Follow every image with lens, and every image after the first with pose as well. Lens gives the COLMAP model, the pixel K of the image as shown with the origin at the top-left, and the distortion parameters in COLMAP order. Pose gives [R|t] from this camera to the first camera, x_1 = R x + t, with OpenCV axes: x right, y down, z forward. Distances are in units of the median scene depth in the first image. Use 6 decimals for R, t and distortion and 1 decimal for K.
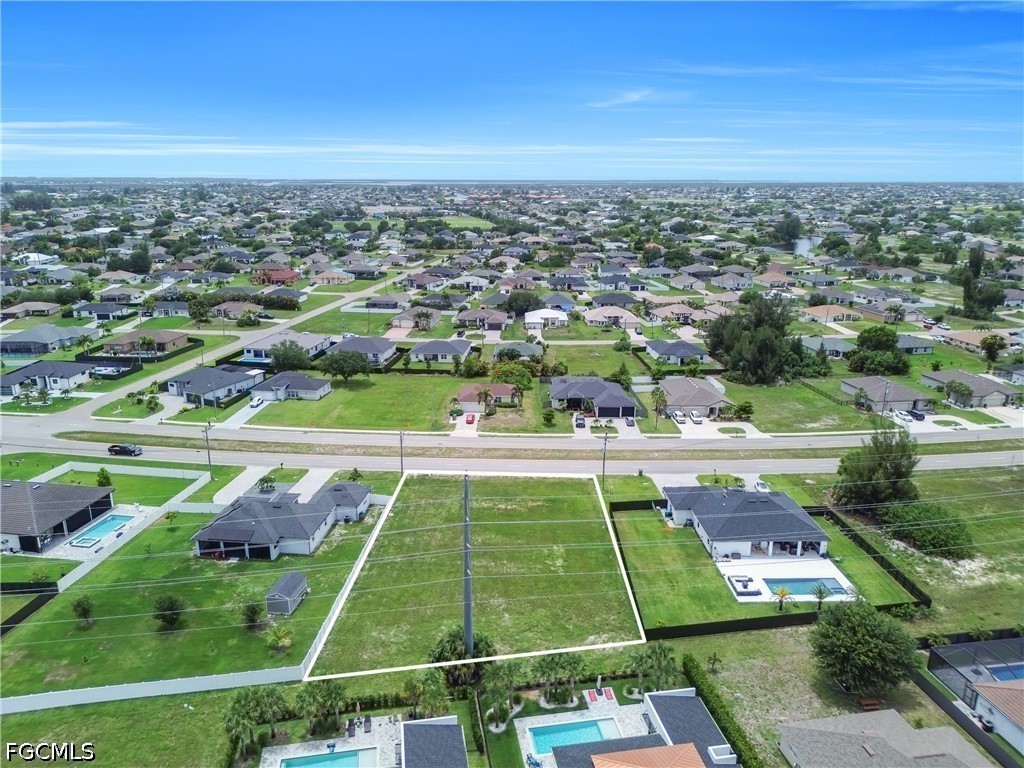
lens RADIAL K [[715.5, 0, 510.2], [0, 715.5, 389.2], [0, 0, 1]] dist [0.092196, -0.109524]
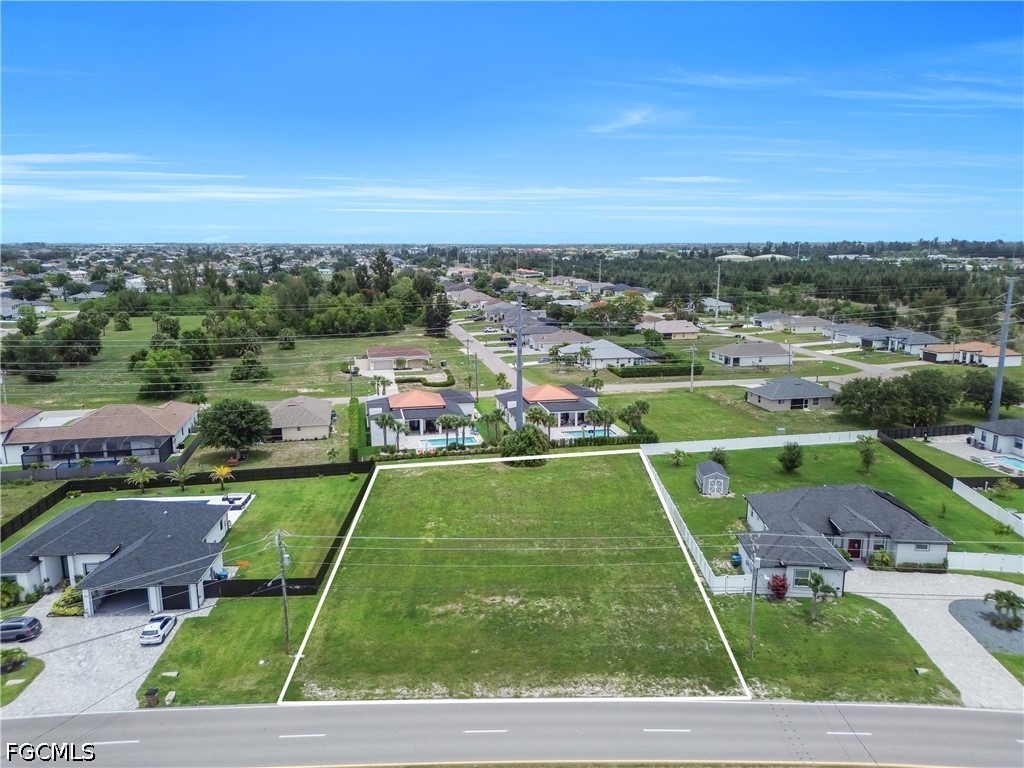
lens RADIAL K [[719.5, 0, 510.9], [0, 719.5, 379.1], [0, 0, 1]] dist [0.073333, -0.072325]
pose [[-0.999020, 0.006135, -0.043840, 0.008785], [-0.014593, 0.889343, 0.457008, -0.178459], [0.041792, 0.457200, -0.888381, 1.087475]]
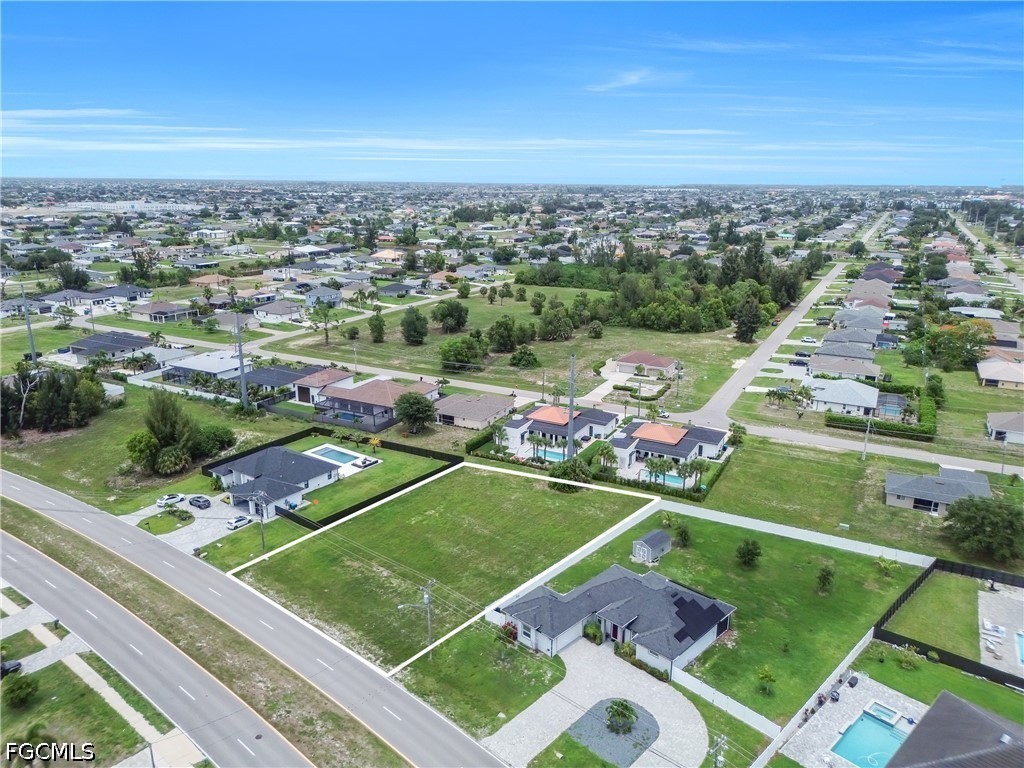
lens RADIAL K [[715.5, 0, 510.2], [0, 715.5, 389.2], [0, 0, 1]] dist [0.092196, -0.109524]
pose [[-0.791314, -0.179098, 0.584591, -0.452911], [0.163589, 0.859256, 0.484683, -0.317247], [-0.589119, 0.479169, -0.650643, 1.054350]]
